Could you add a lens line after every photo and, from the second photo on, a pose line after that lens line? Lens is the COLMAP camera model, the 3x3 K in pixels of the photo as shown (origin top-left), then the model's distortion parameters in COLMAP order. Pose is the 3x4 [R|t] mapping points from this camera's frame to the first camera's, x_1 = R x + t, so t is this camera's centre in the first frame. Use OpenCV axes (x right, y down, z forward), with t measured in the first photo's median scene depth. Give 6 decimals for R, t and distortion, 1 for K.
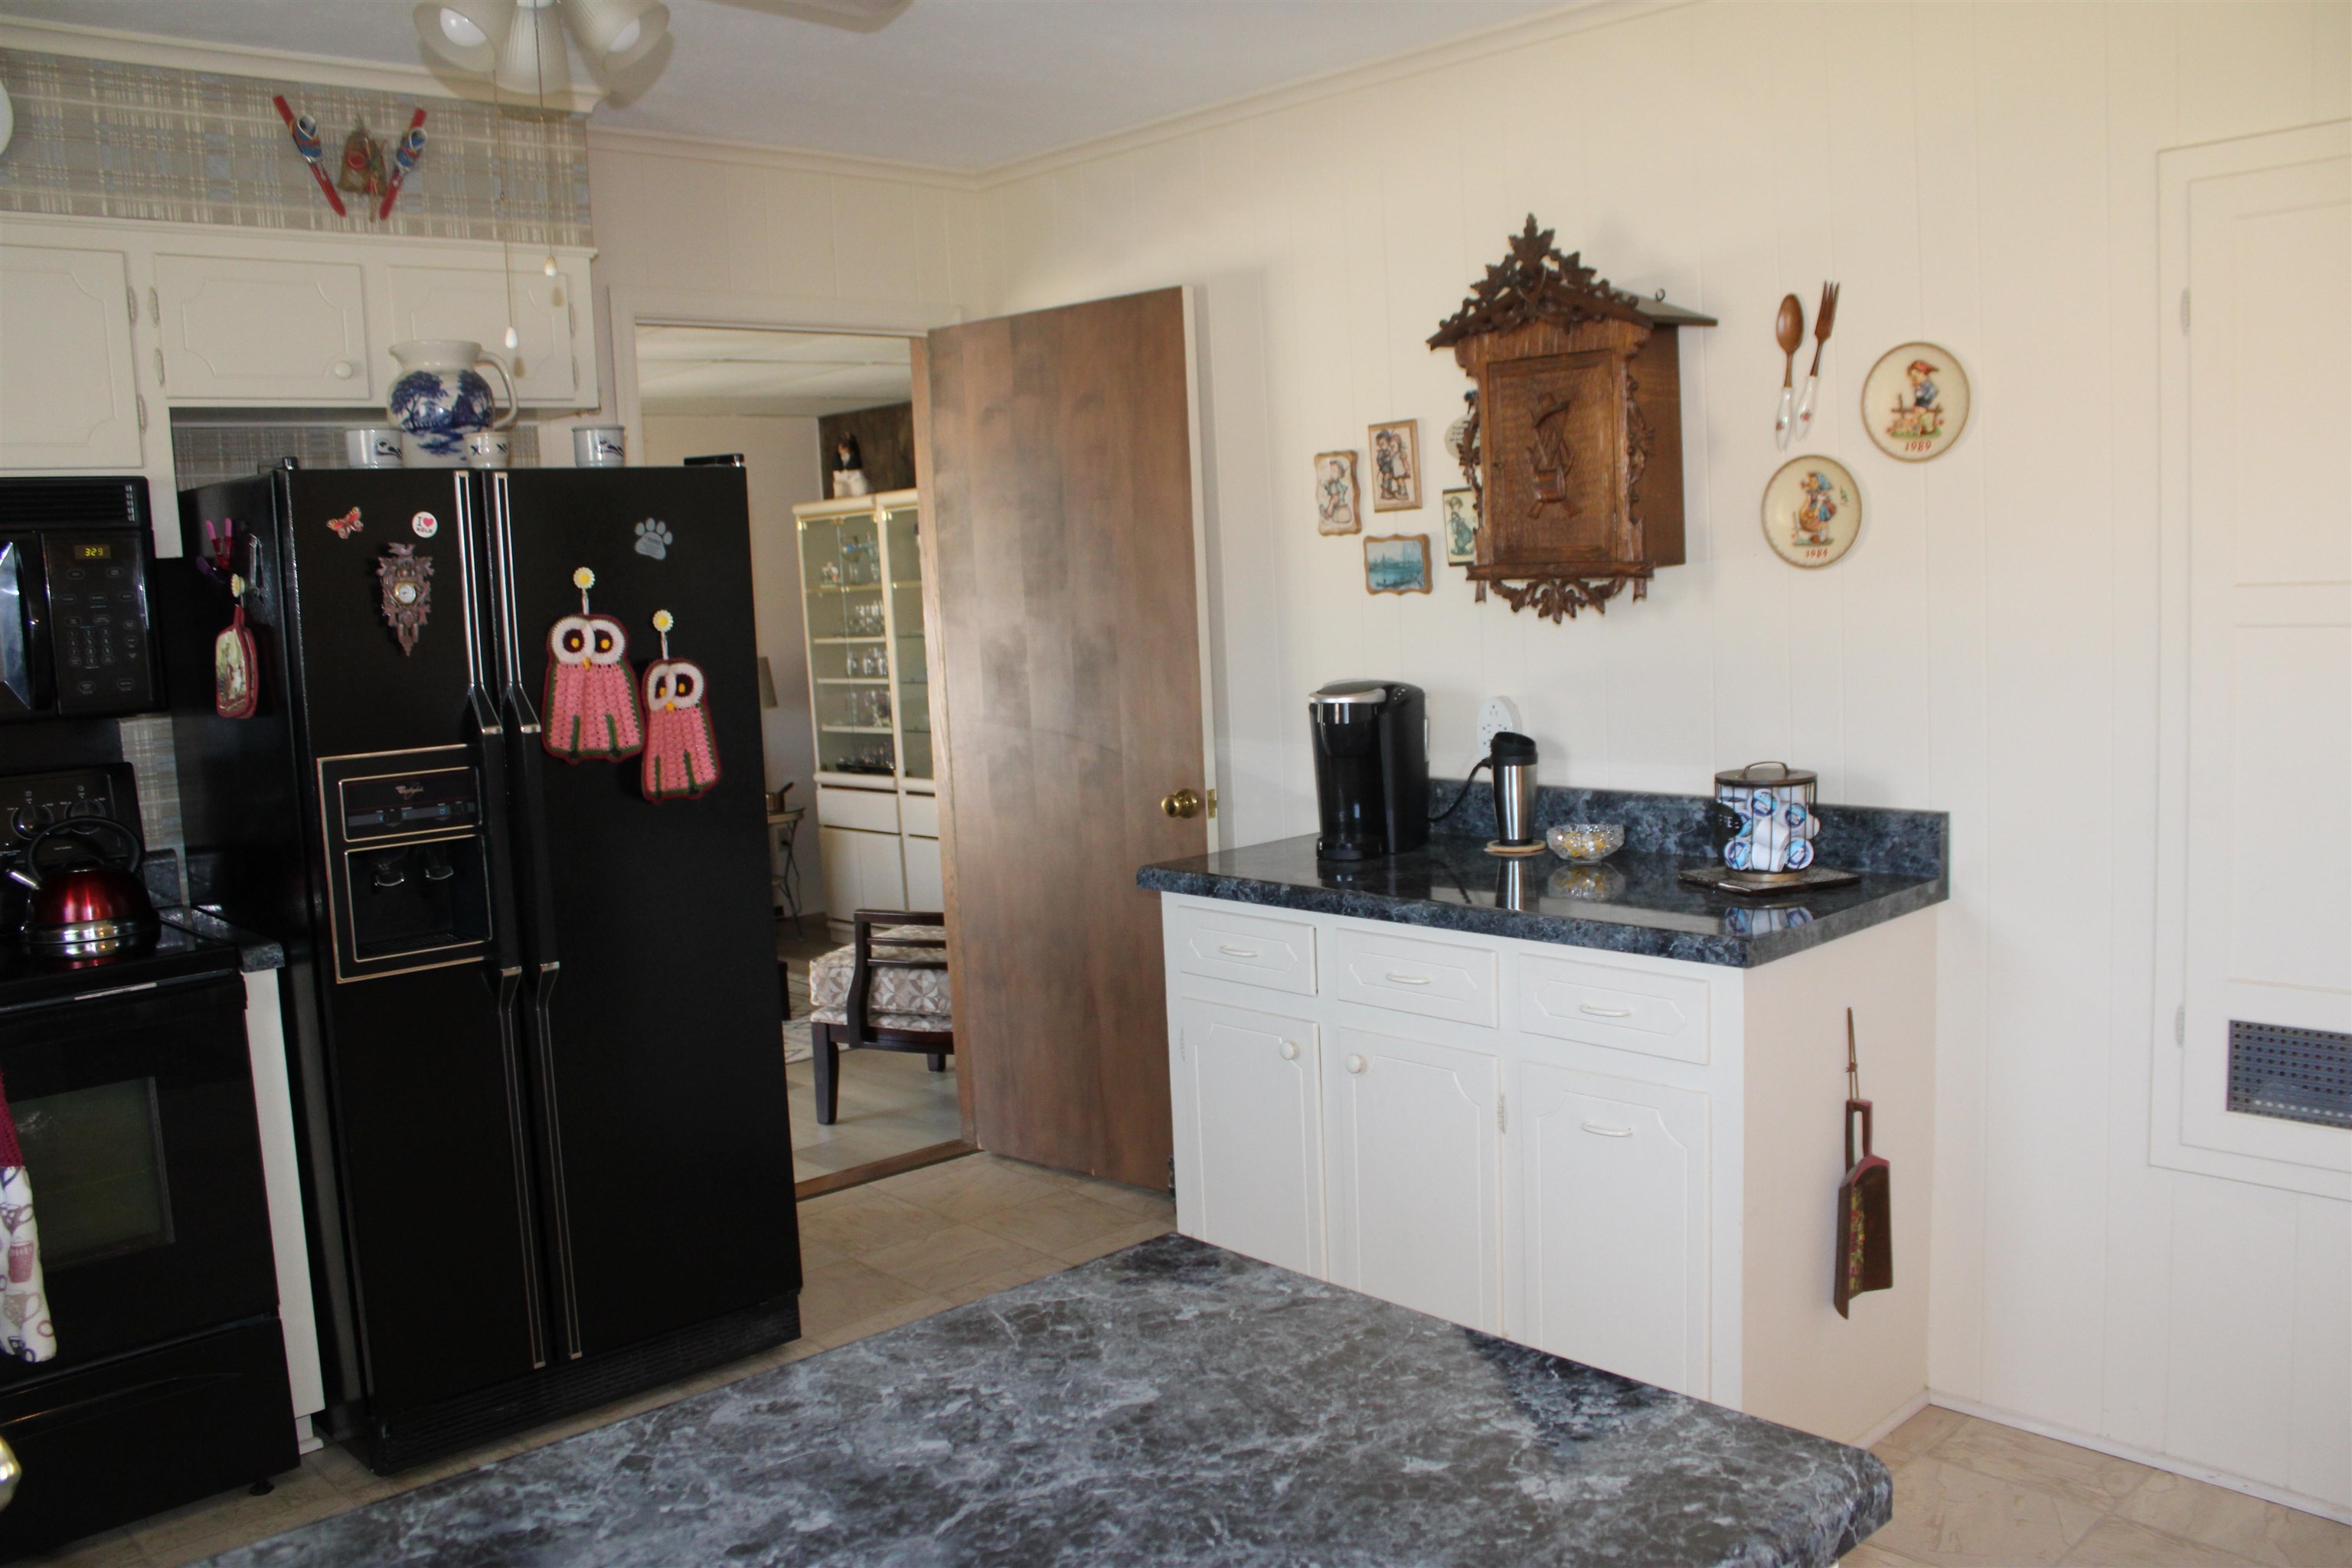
lens RADIAL K [[1950.8, 0, 1185.6], [0, 1950.8, 788.2], [0, 0, 1]] dist [-0.168790, 0.149251]
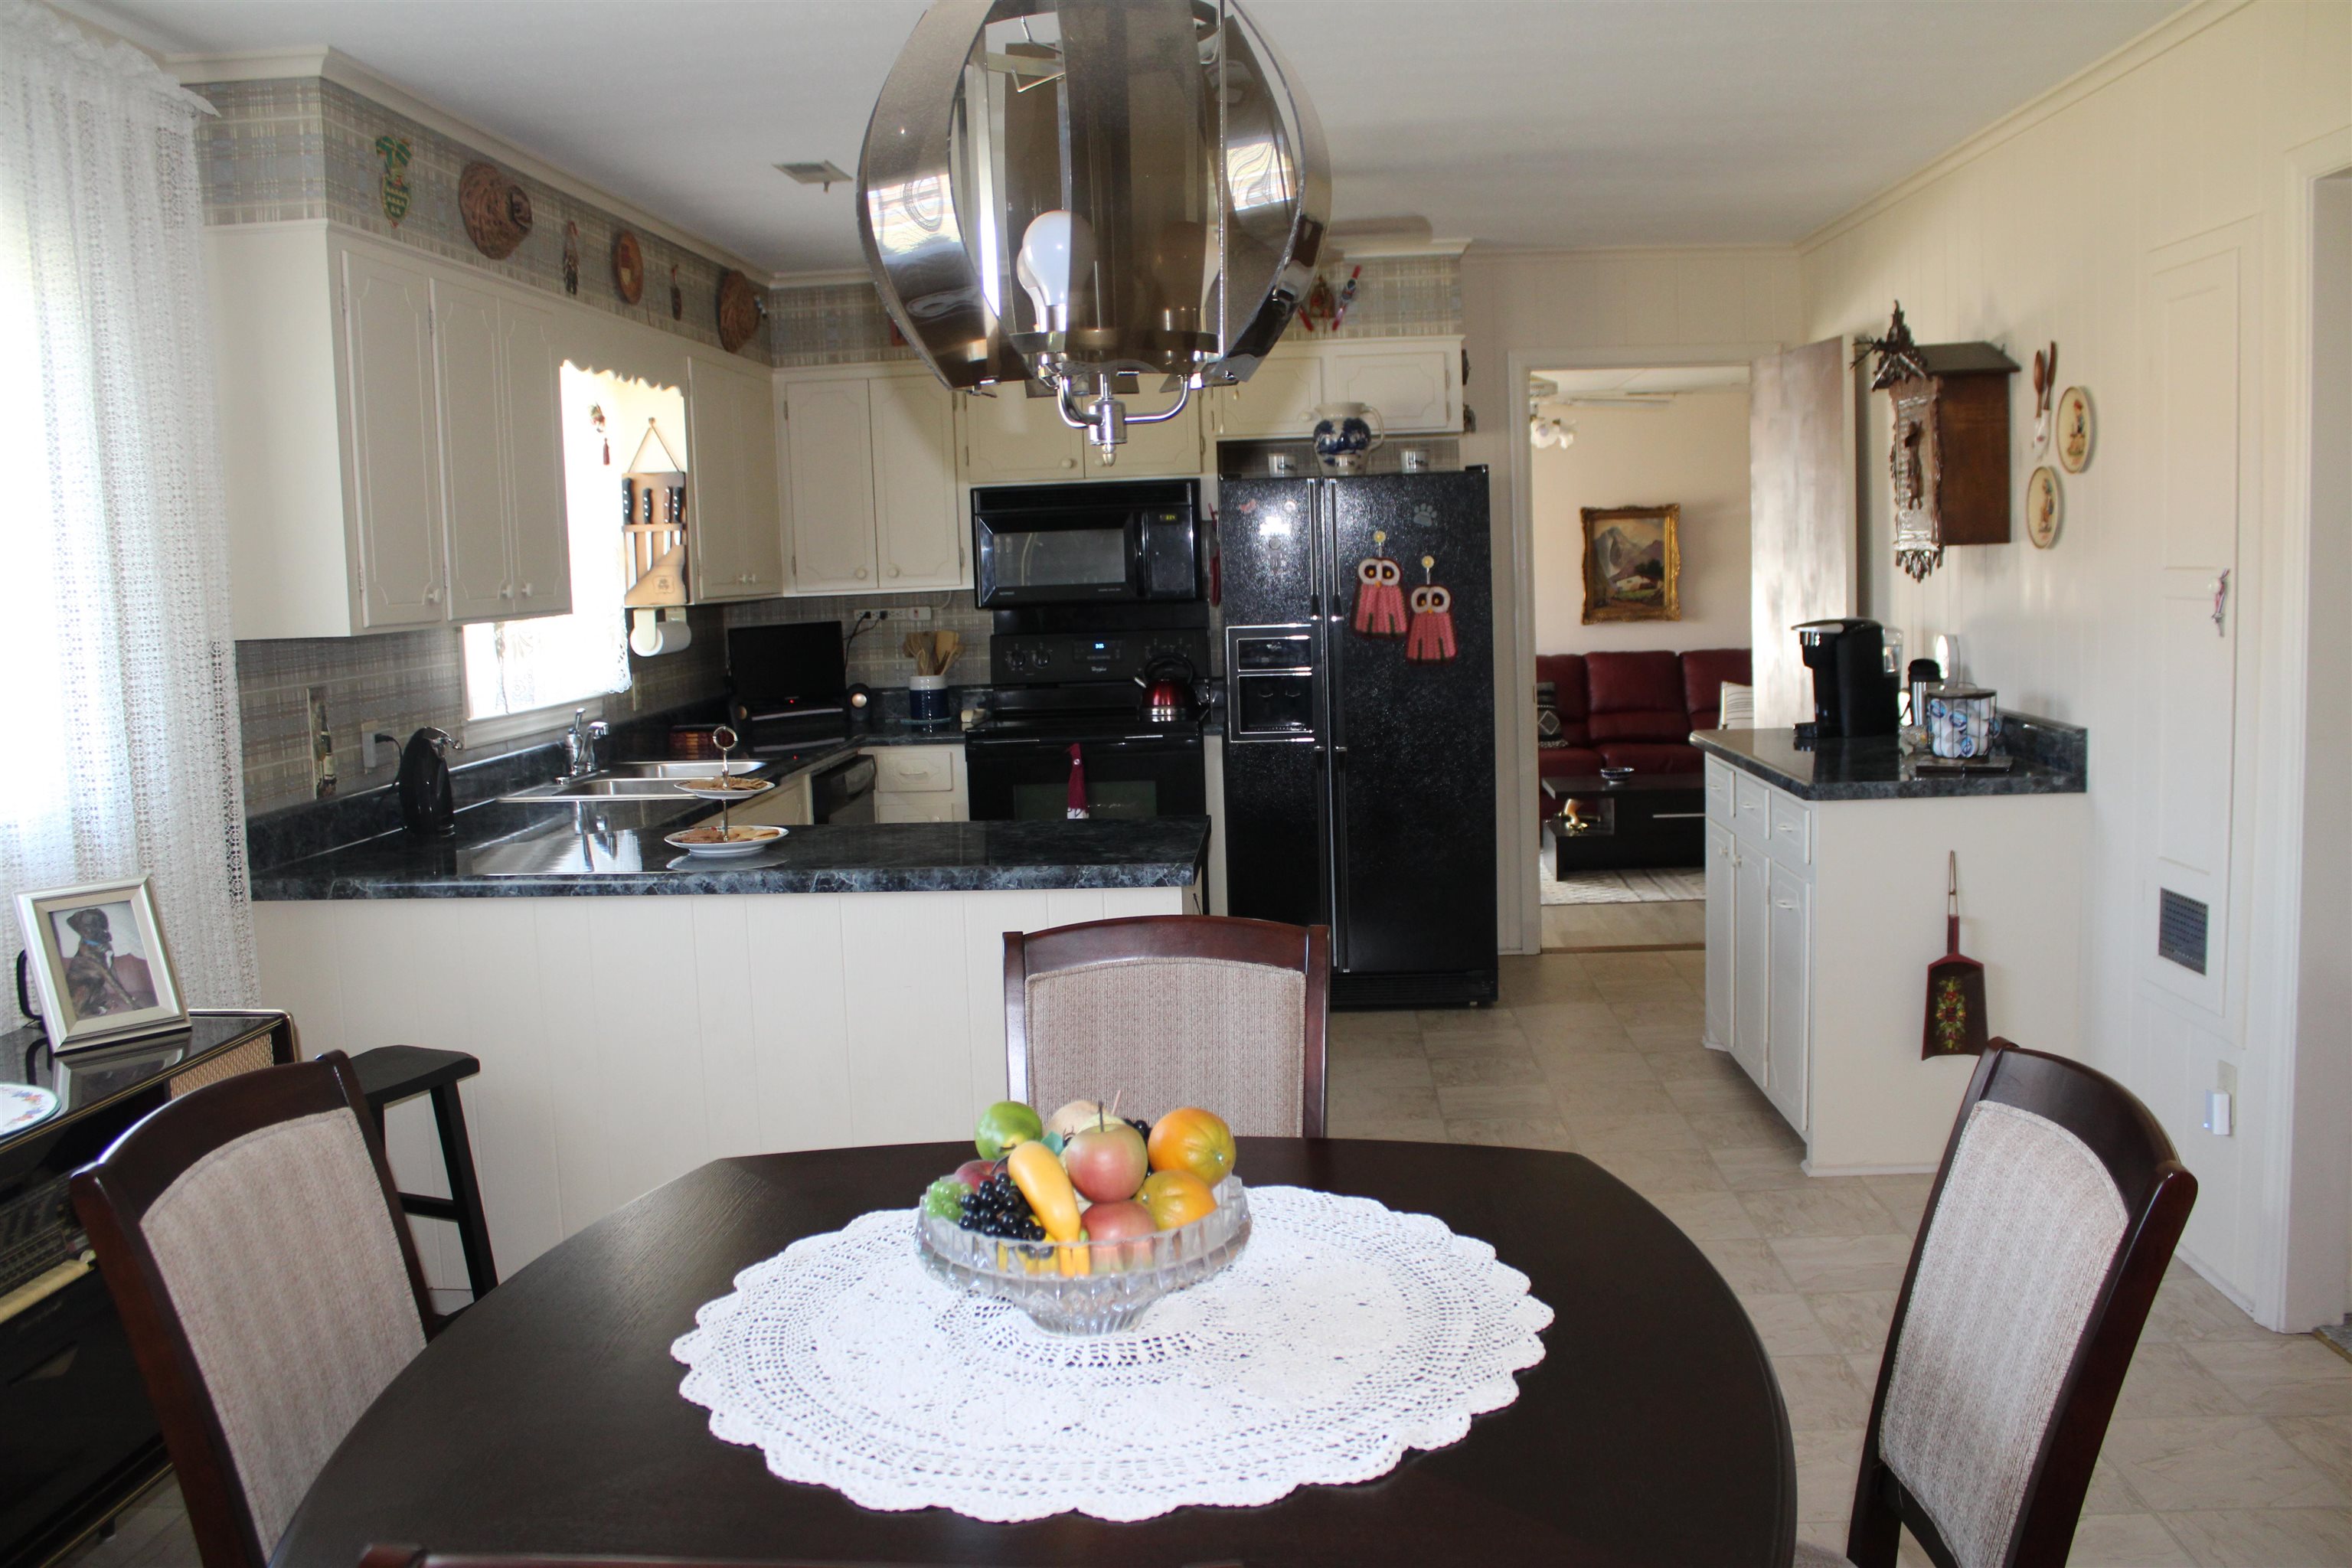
lens RADIAL K [[1957.3, 0, 1176.0], [0, 1957.3, 784.0], [0, 0, 1]] dist [-0.161955, 0.139412]
pose [[0.687226, 0.105109, -0.718799, 0.868451], [-0.078007, 0.994433, 0.070835, 0.006074], [0.722243, 0.007392, 0.691600, -0.388406]]
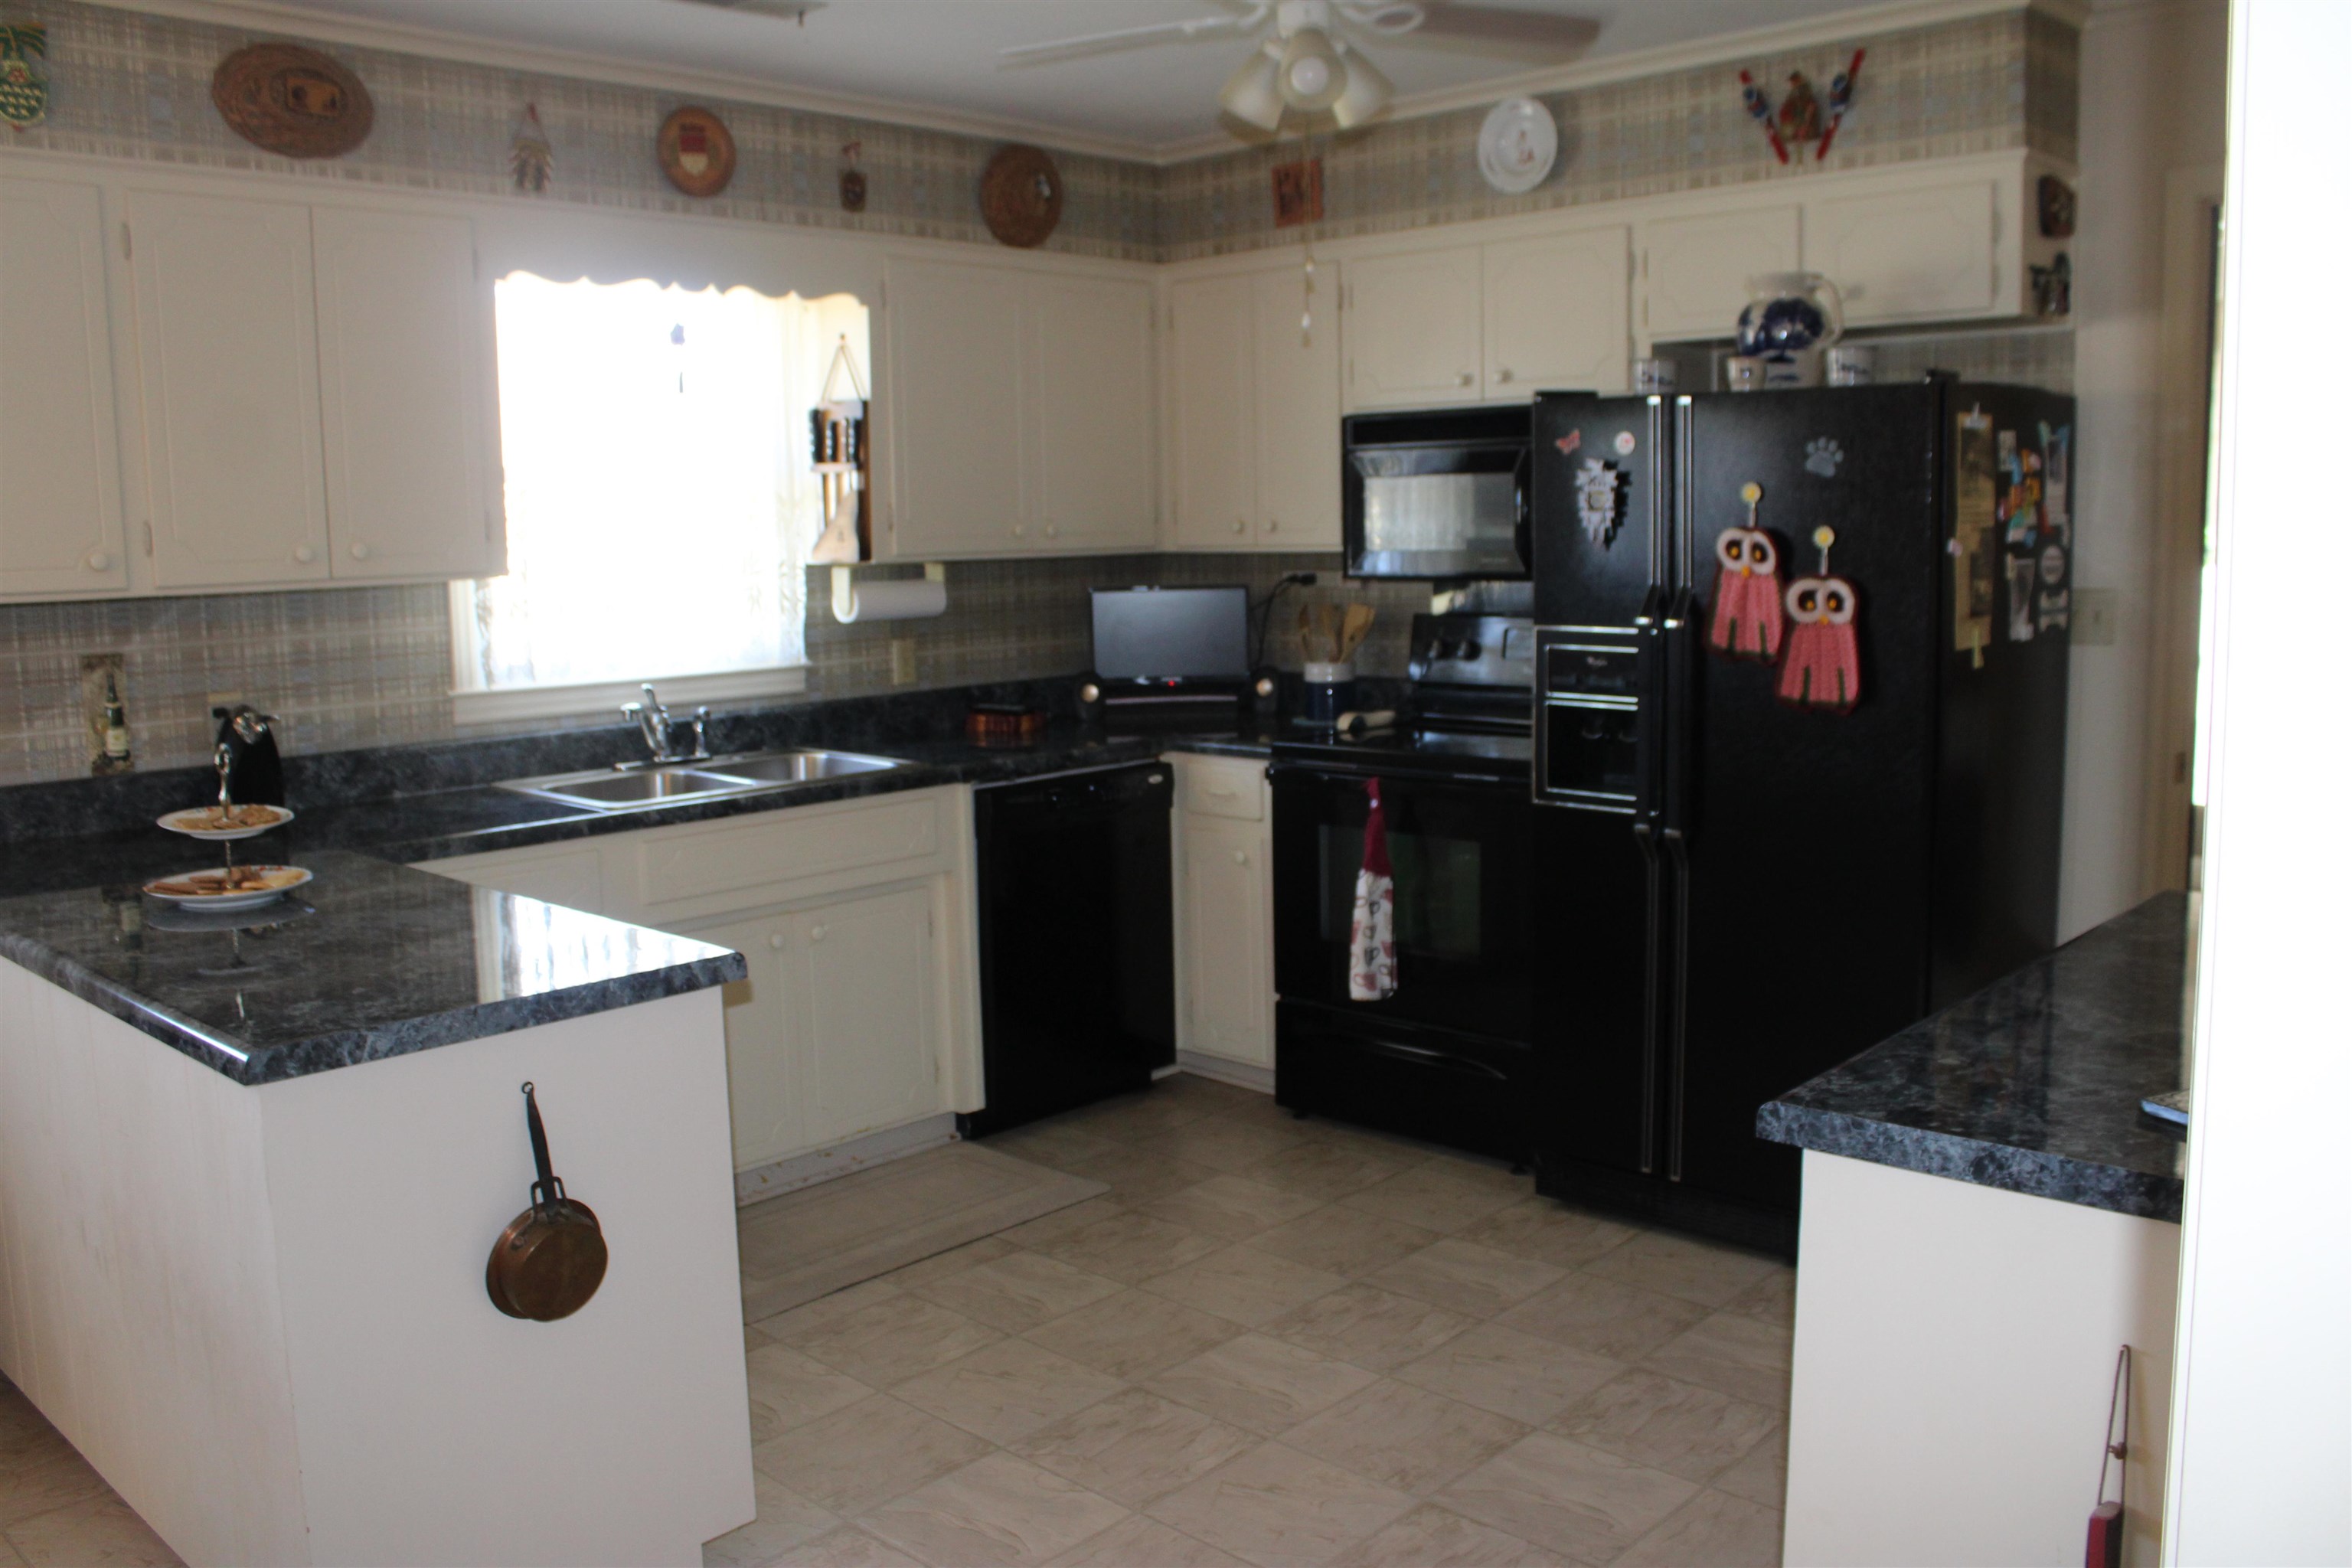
lens RADIAL K [[1957.3, 0, 1176.0], [0, 1957.3, 784.0], [0, 0, 1]] dist [-0.161955, 0.139412]
pose [[0.054425, 0.177435, -0.982626, 0.747895], [-0.097847, 0.980296, 0.171595, -0.100639], [0.993712, 0.086808, 0.070714, 0.599625]]
